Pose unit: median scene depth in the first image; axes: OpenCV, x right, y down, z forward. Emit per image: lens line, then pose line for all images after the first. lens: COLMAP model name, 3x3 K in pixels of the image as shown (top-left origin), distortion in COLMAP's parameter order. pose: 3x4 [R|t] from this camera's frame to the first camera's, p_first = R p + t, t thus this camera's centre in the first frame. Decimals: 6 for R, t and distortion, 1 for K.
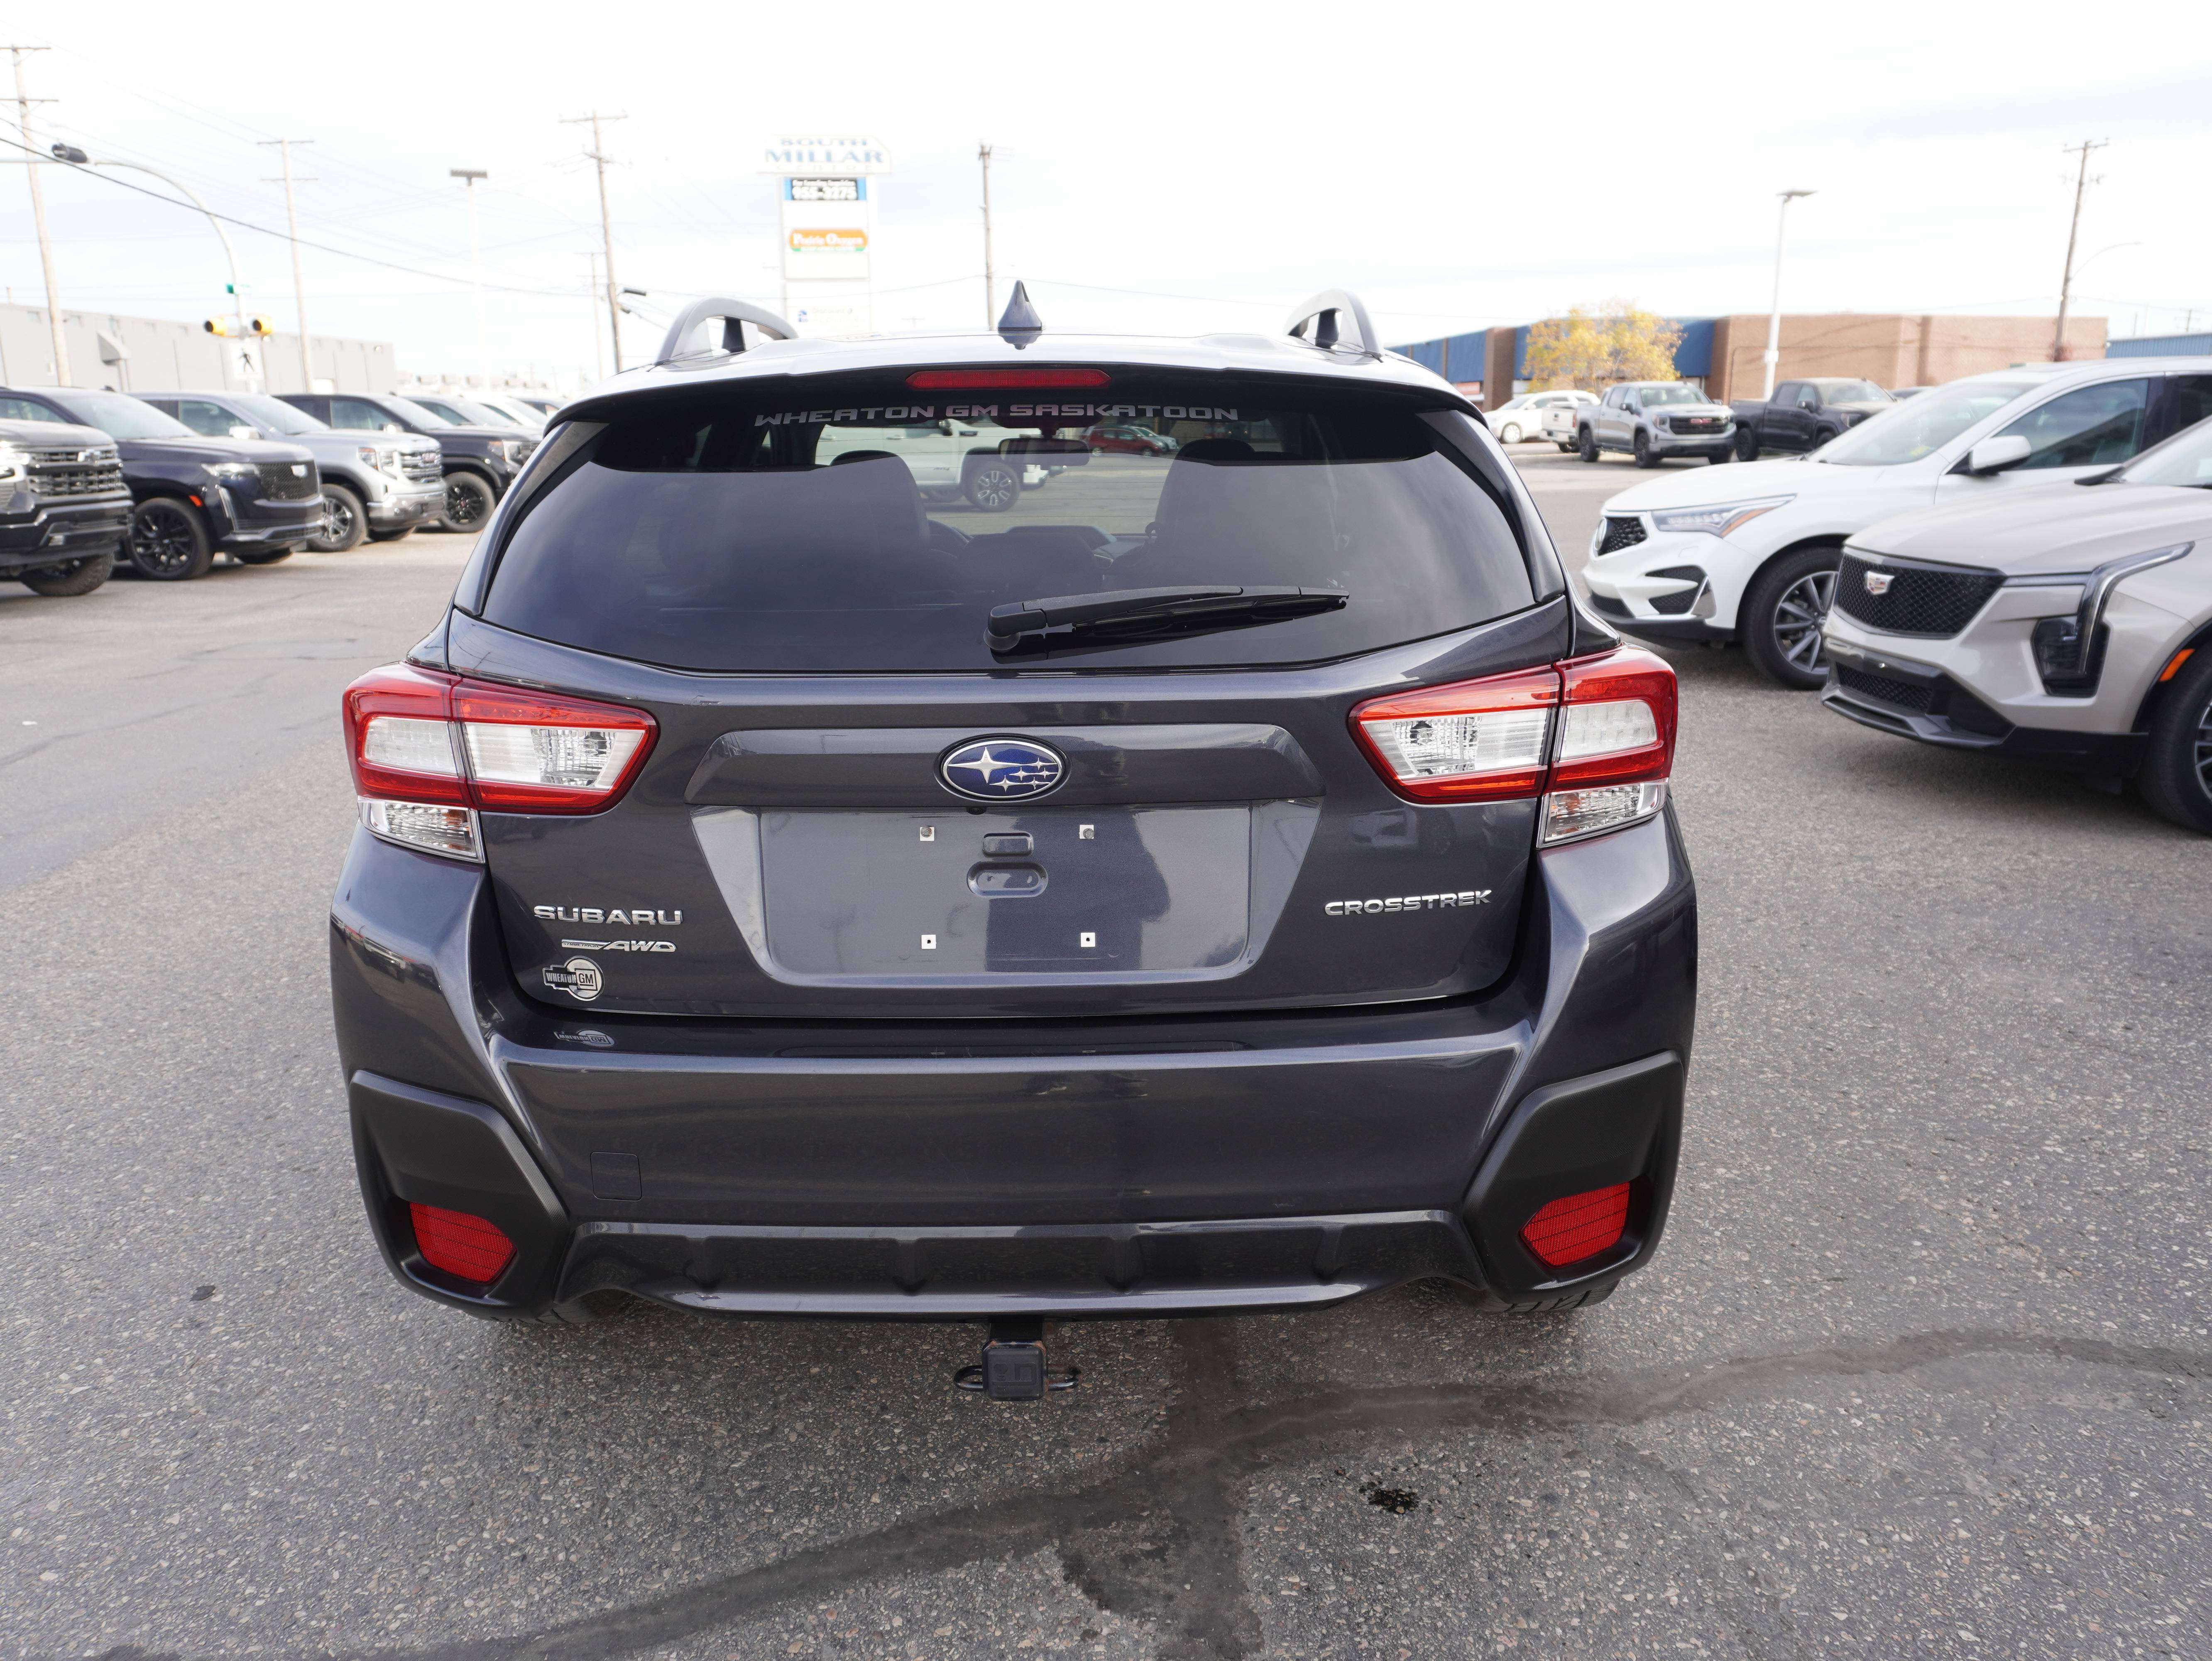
lens RADIAL K [[1645.6, 0, 1125.6], [0, 1645.6, 832.6], [0, 0, 1]] dist [0.008053, -0.017714]
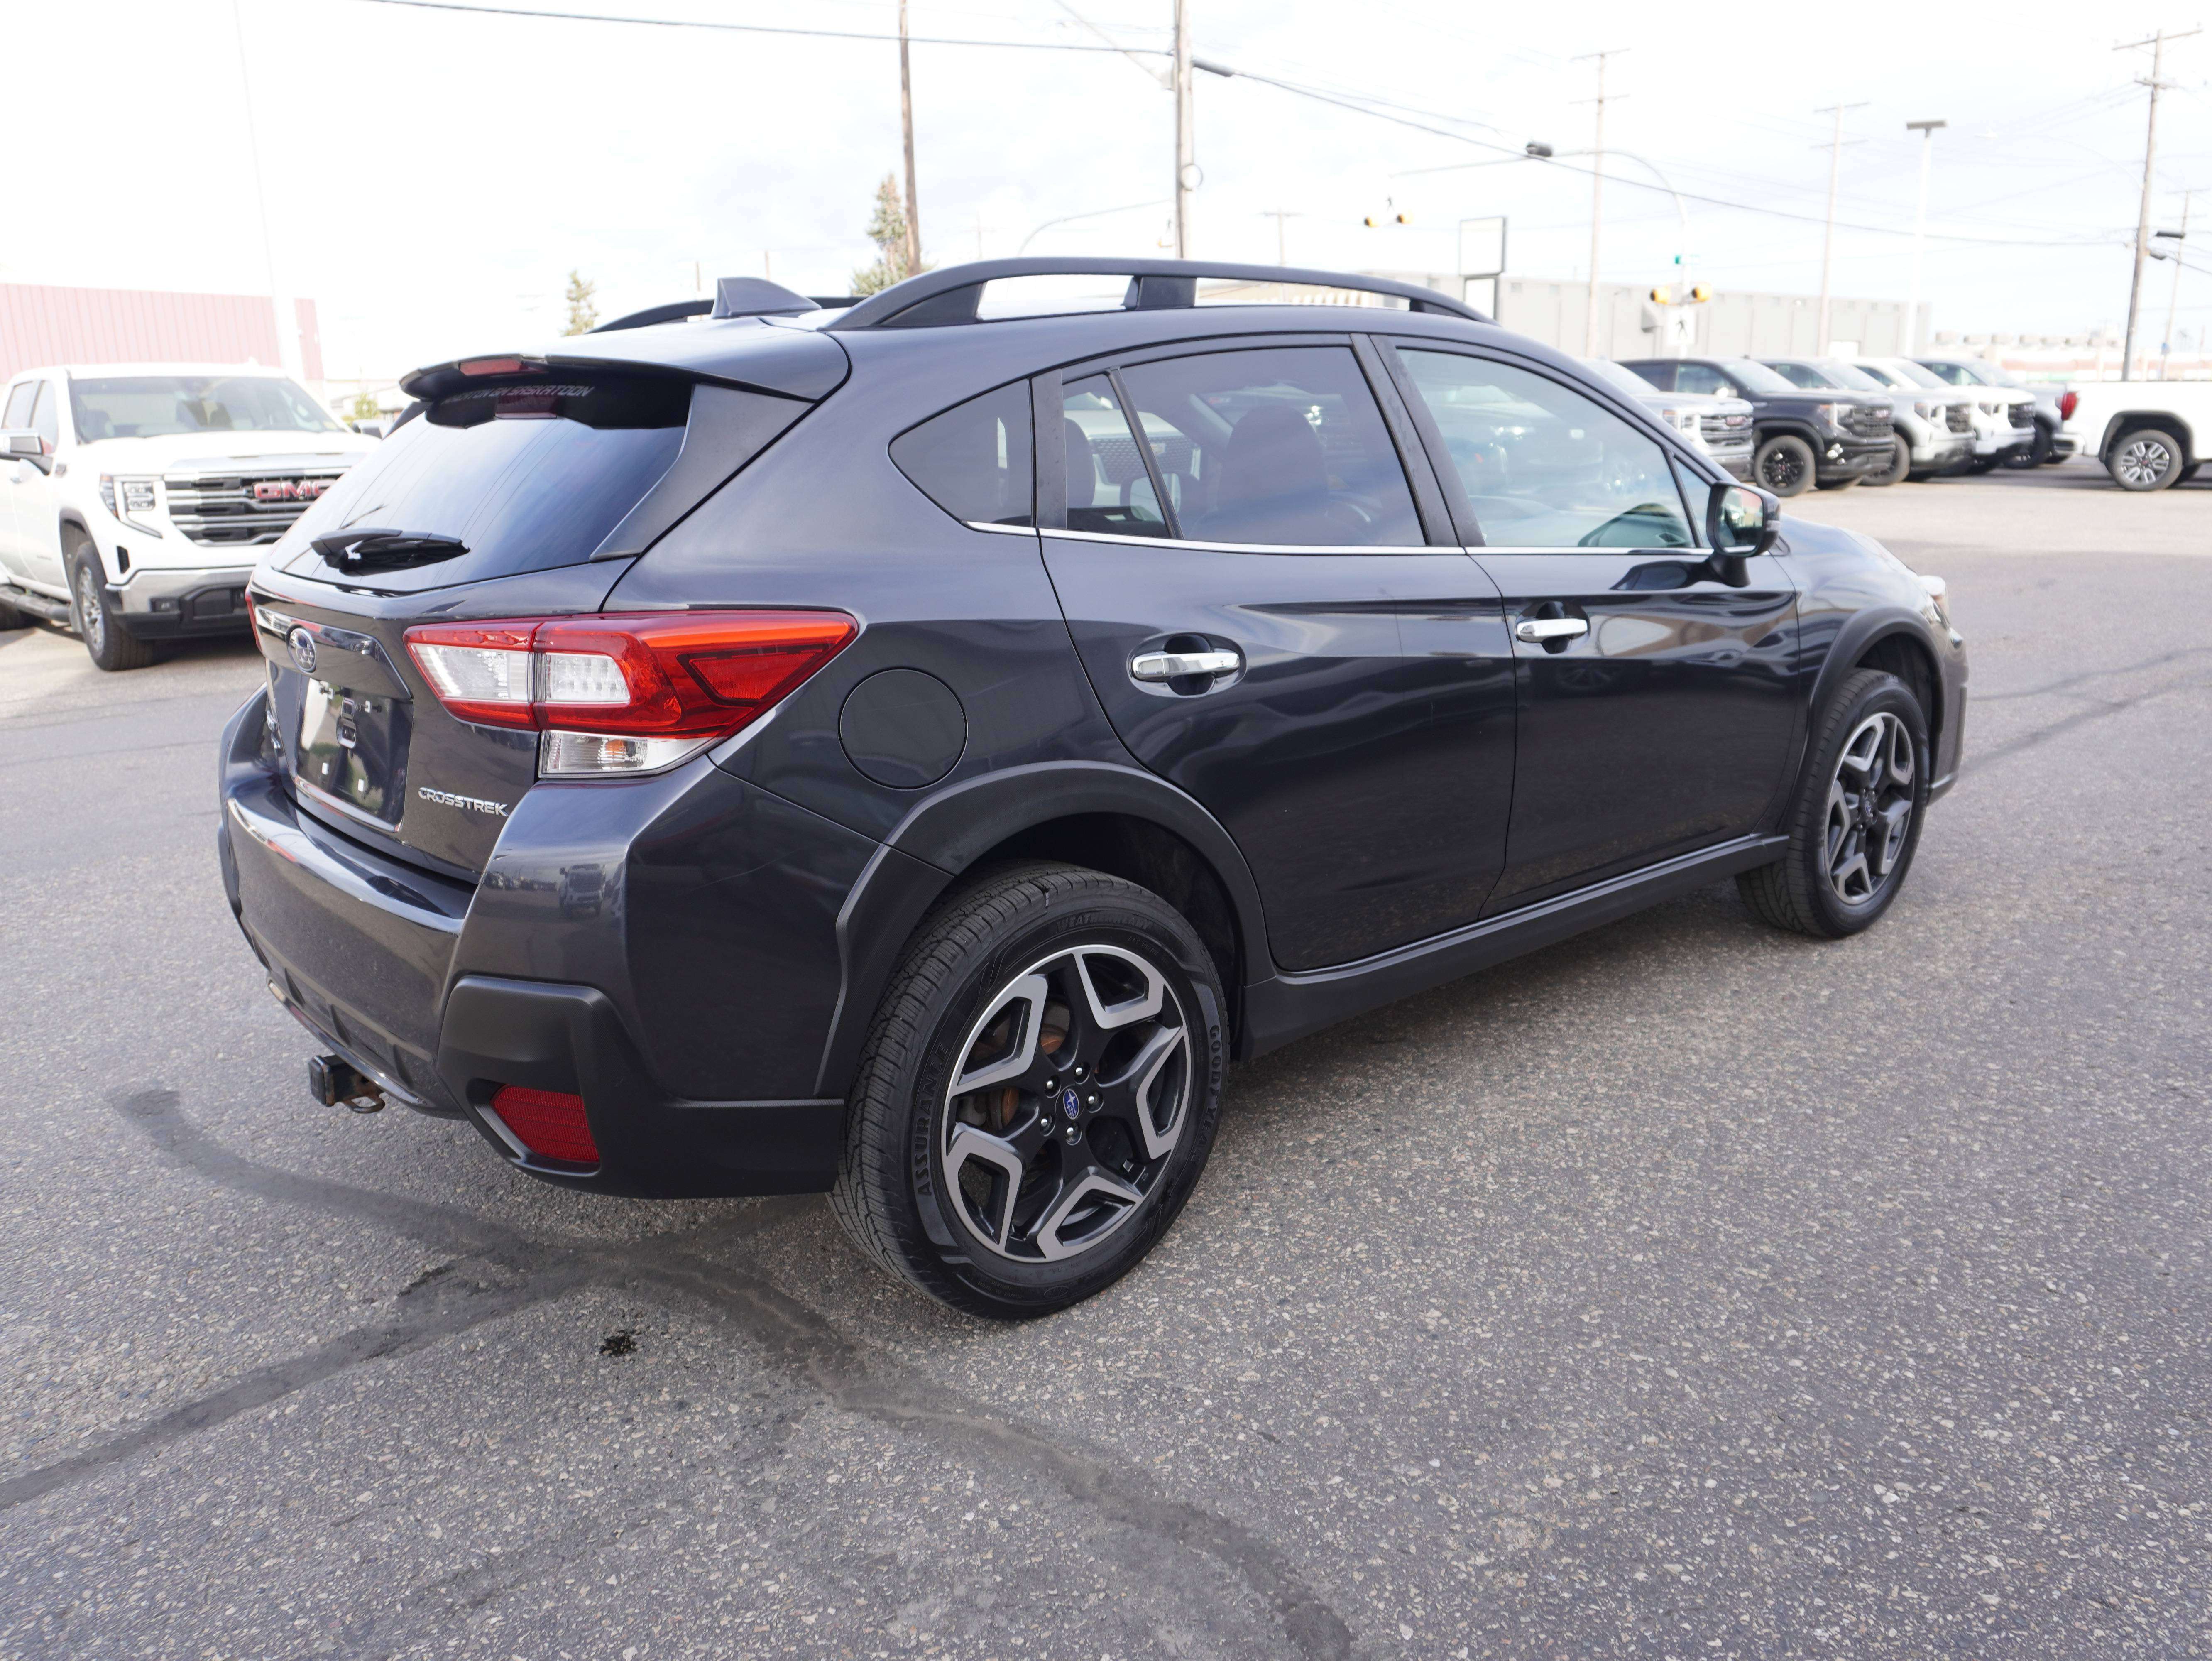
lens RADIAL K [[1645.6, 0, 1092.4], [0, 1645.6, 824.2], [0, 0, 1]] dist [0.008053, -0.017714]
pose [[0.655232, 0.189516, -0.731269, 0.102458], [-0.177198, 0.979570, 0.095092, -0.010256], [0.734351, 0.067272, 0.675428, 0.040139]]
